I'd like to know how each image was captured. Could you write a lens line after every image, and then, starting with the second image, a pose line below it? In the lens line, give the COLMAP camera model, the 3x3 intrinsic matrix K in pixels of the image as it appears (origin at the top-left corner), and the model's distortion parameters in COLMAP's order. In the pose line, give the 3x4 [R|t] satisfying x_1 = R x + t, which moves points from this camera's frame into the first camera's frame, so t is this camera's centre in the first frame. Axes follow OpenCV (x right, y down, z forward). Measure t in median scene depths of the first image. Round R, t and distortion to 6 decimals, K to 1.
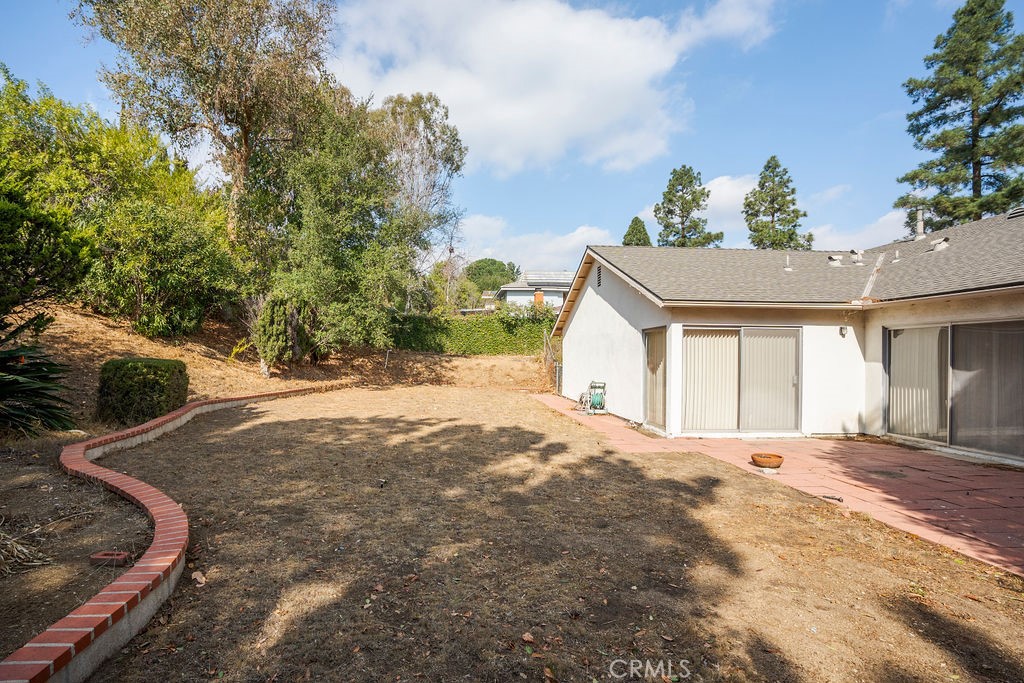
lens RADIAL K [[495.4, 0, 509.5], [0, 495.4, 367.6], [0, 0, 1]] dist [-0.042858, 0.022388]
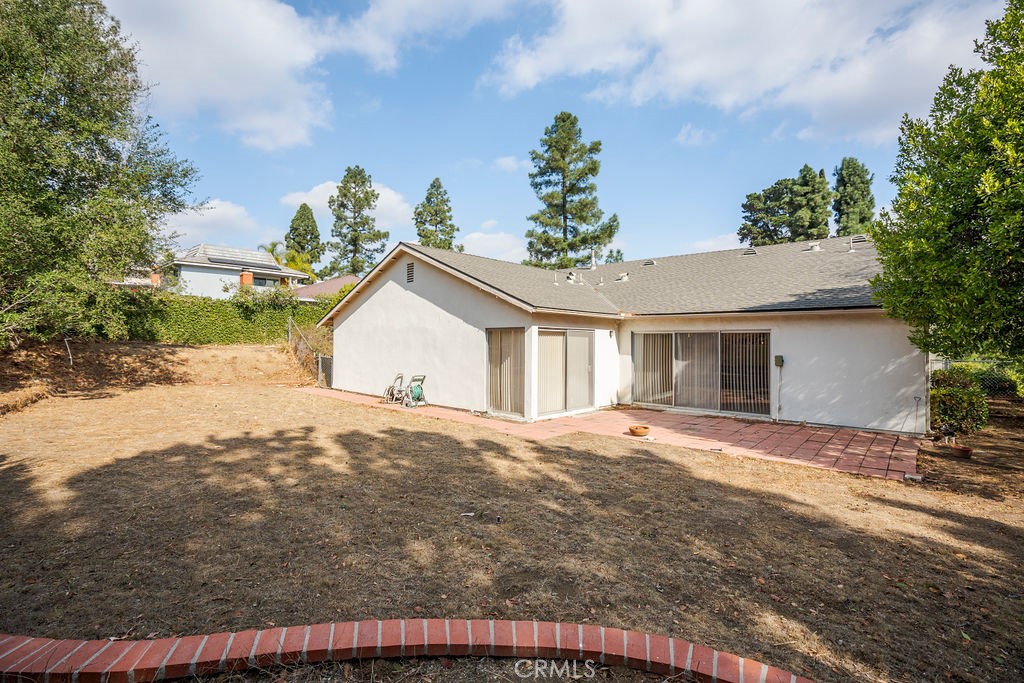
lens RADIAL K [[454.2, 0, 512.0], [0, 454.2, 341.5], [0, 0, 1]] dist [-0.016307, 0.000332]
pose [[0.737759, 0.002089, 0.675061, -0.127436], [0.008766, 0.999881, -0.012674, -0.010794], [-0.675007, 0.015268, 0.737653, 0.061455]]
